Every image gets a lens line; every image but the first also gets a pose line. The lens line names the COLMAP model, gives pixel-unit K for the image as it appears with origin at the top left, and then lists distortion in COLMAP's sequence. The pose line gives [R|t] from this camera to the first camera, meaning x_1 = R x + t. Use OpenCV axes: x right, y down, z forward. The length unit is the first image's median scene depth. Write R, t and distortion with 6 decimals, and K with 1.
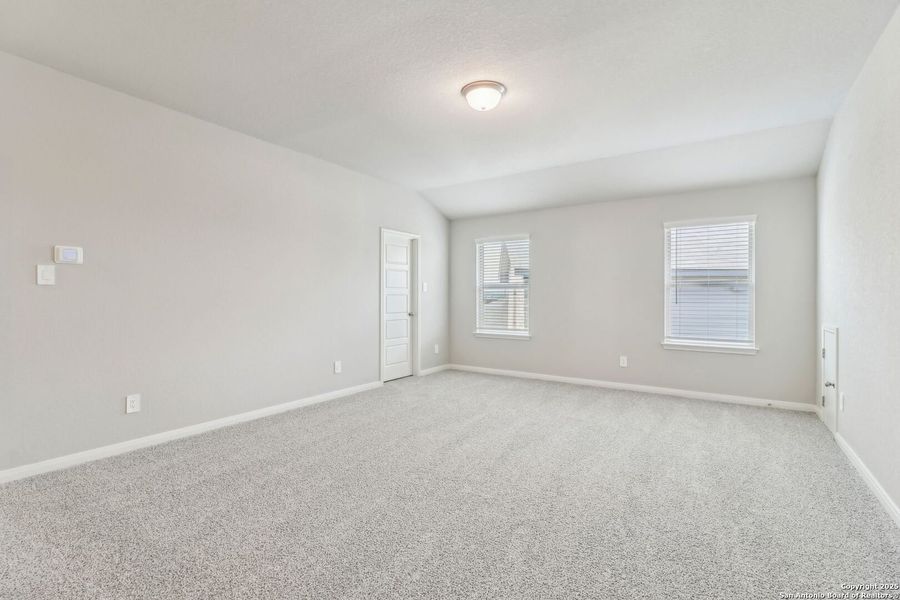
lens RADIAL K [[421.1, 0, 447.4], [0, 421.1, 300.8], [0, 0, 1]] dist [0.018683, -0.000503]
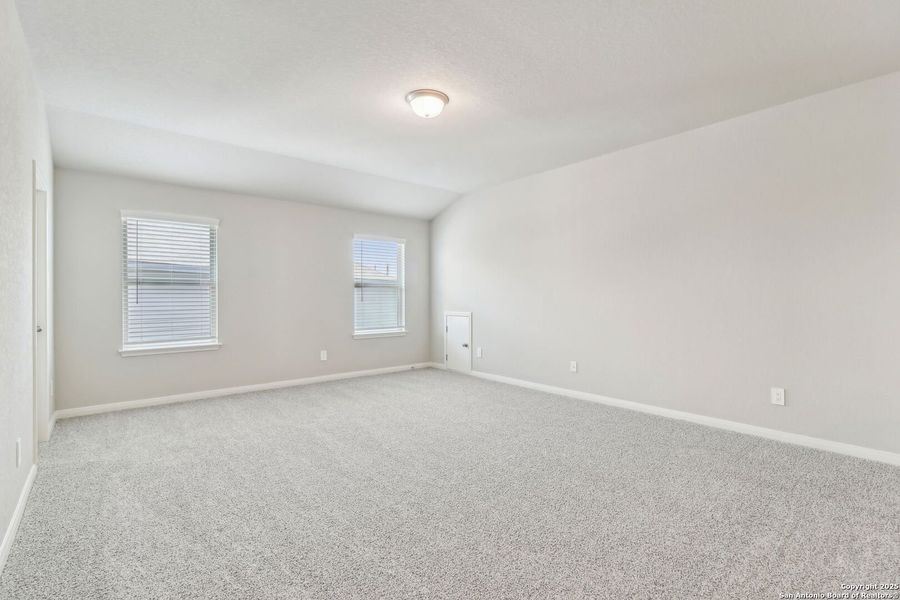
lens RADIAL K [[421.1, 0, 468.7], [0, 421.1, 290.4], [0, 0, 1]] dist [0.018683, -0.000503]
pose [[0.232221, 0.012690, 0.972580, -0.624844], [0.009031, 0.999844, -0.015202, -0.003317], [-0.972621, 0.012314, 0.232070, 0.445403]]
